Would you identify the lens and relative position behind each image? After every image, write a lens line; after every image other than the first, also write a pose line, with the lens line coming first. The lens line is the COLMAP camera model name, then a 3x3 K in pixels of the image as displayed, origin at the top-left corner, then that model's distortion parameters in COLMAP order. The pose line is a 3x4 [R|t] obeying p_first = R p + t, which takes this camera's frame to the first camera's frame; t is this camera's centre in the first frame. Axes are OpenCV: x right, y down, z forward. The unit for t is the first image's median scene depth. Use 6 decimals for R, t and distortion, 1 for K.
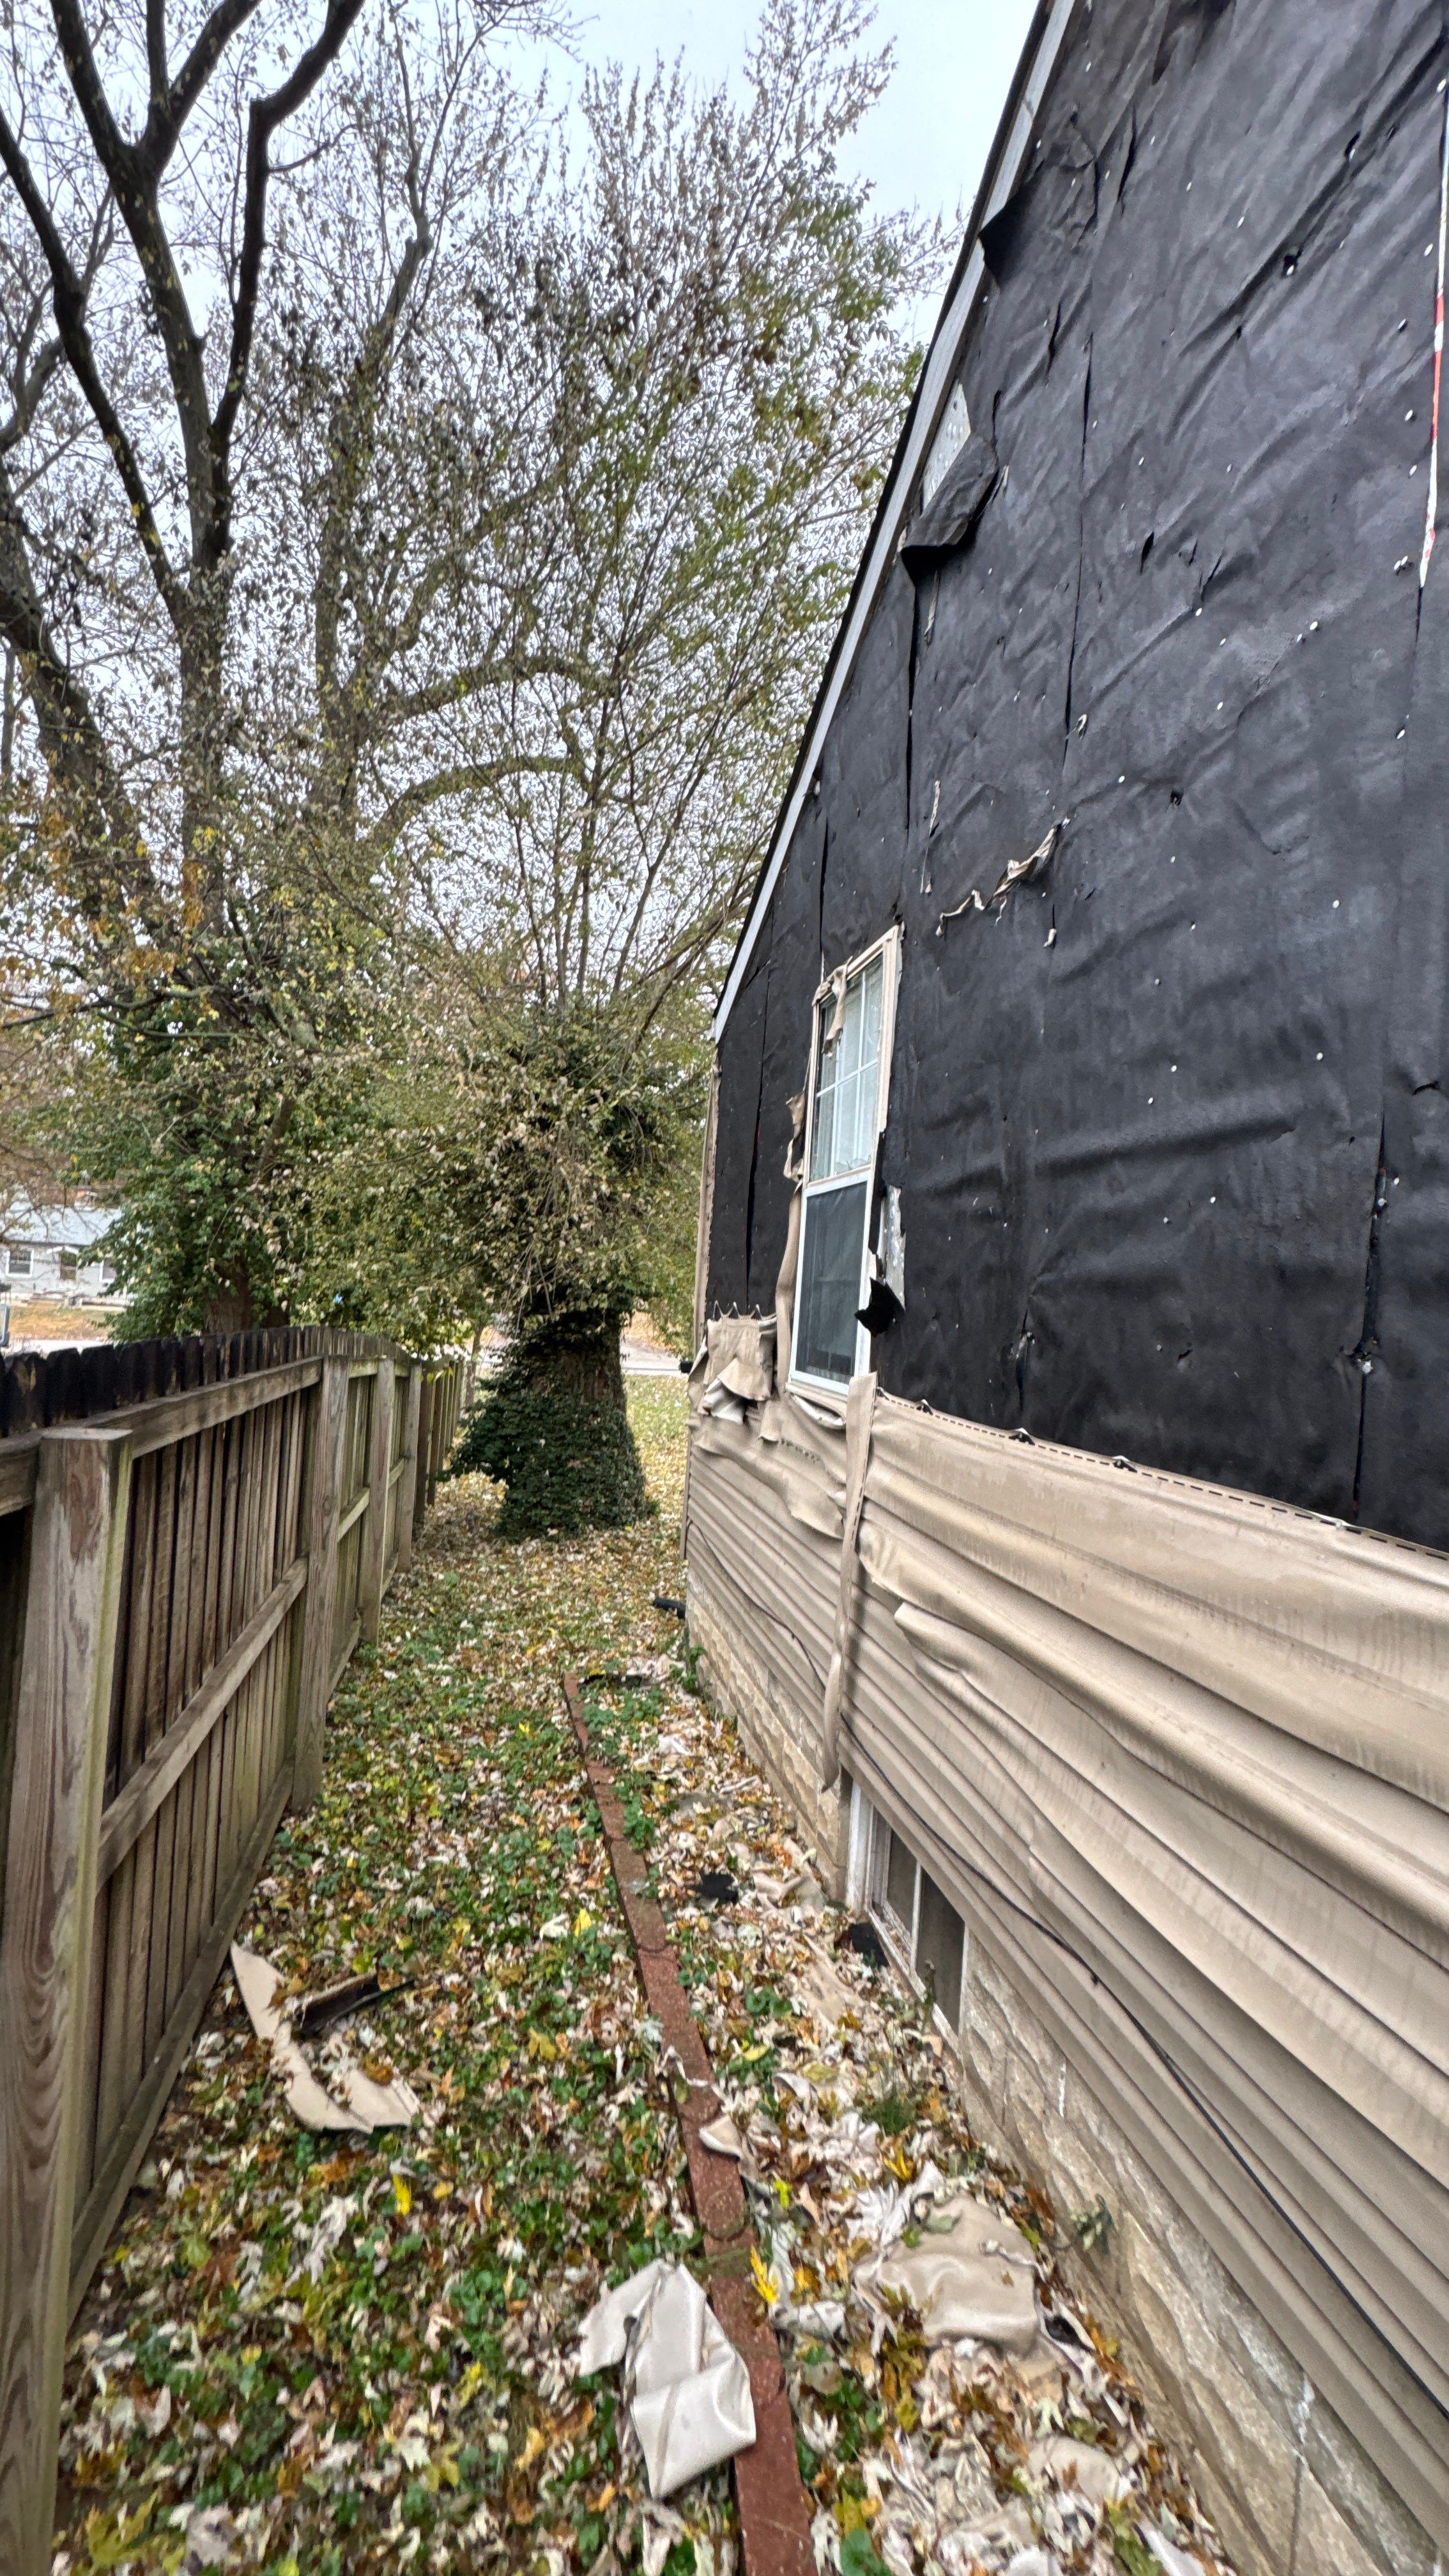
lens RADIAL K [[1036.8, 0, 724.5], [0, 1036.8, 1288.0], [0, 0, 1]] dist [-0.008140, 0.000242]
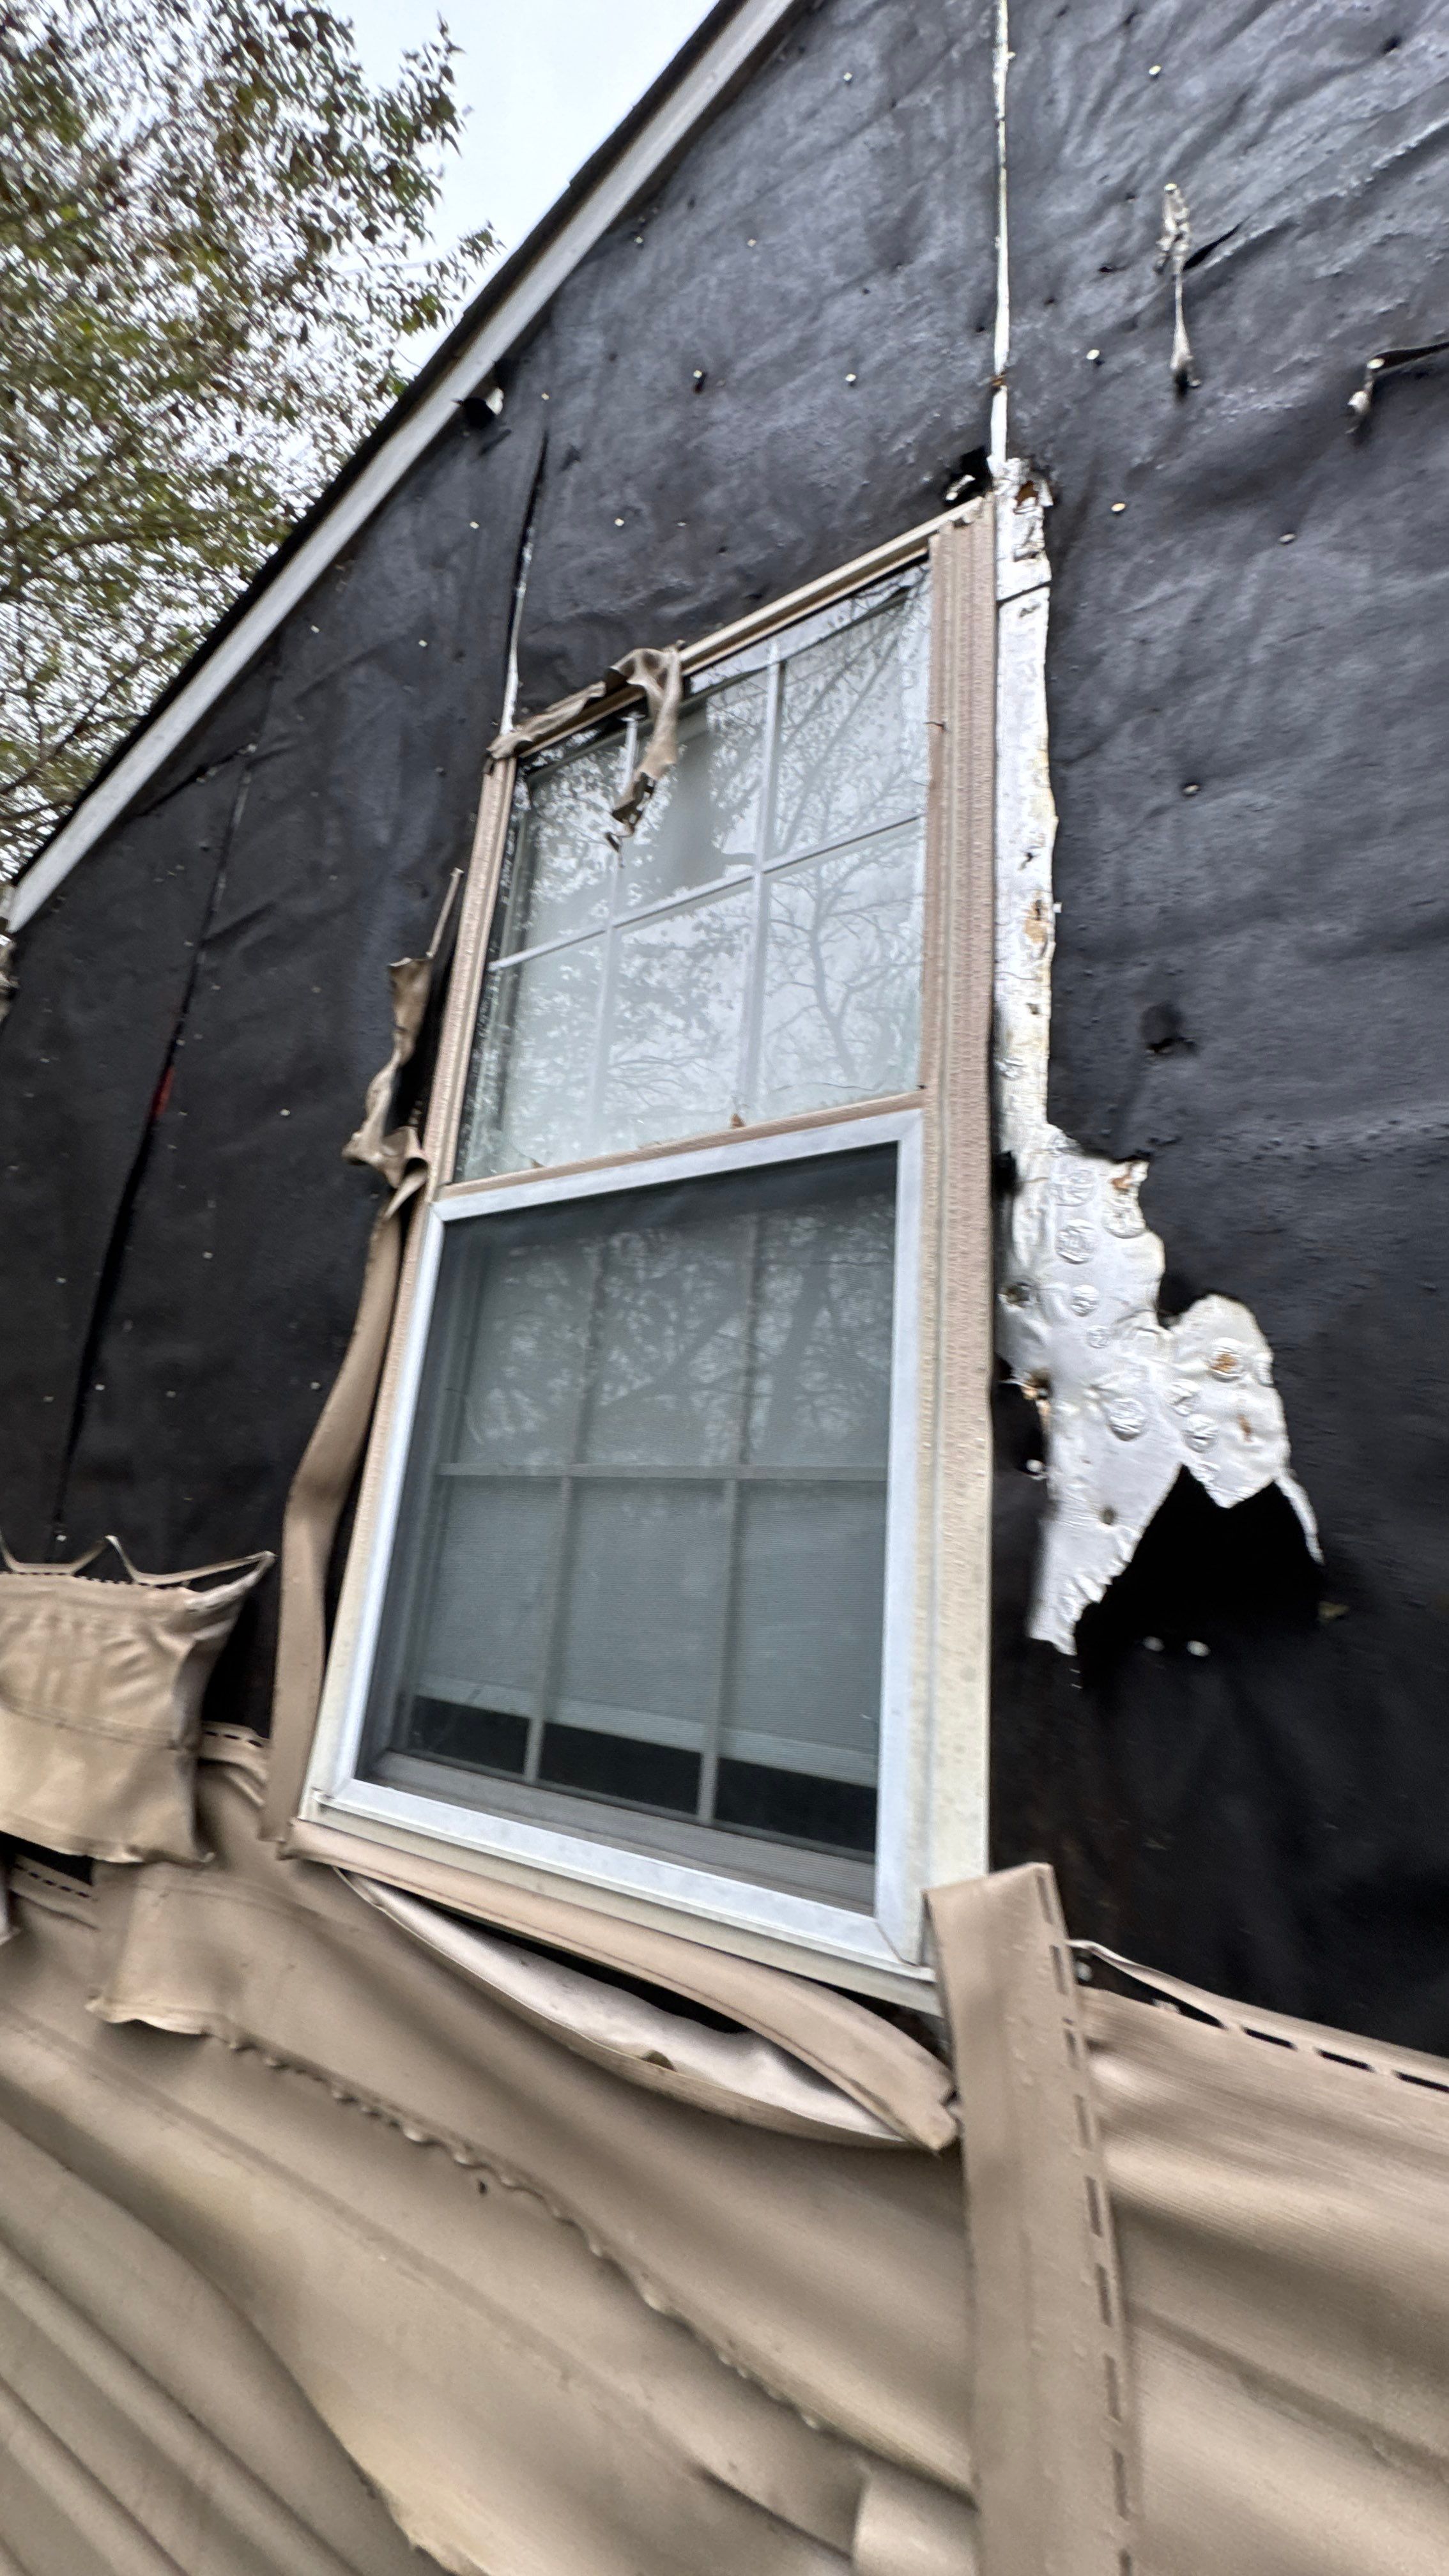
lens RADIAL K [[1036.8, 0, 724.5], [0, 1036.8, 1288.0], [0, 0, 1]] dist [-0.008140, 0.000242]
pose [[0.720048, 0.183947, 0.669099, -0.075562], [-0.034839, 0.972593, -0.229891, 0.007906], [-0.693049, 0.142222, 0.706722, 0.689007]]
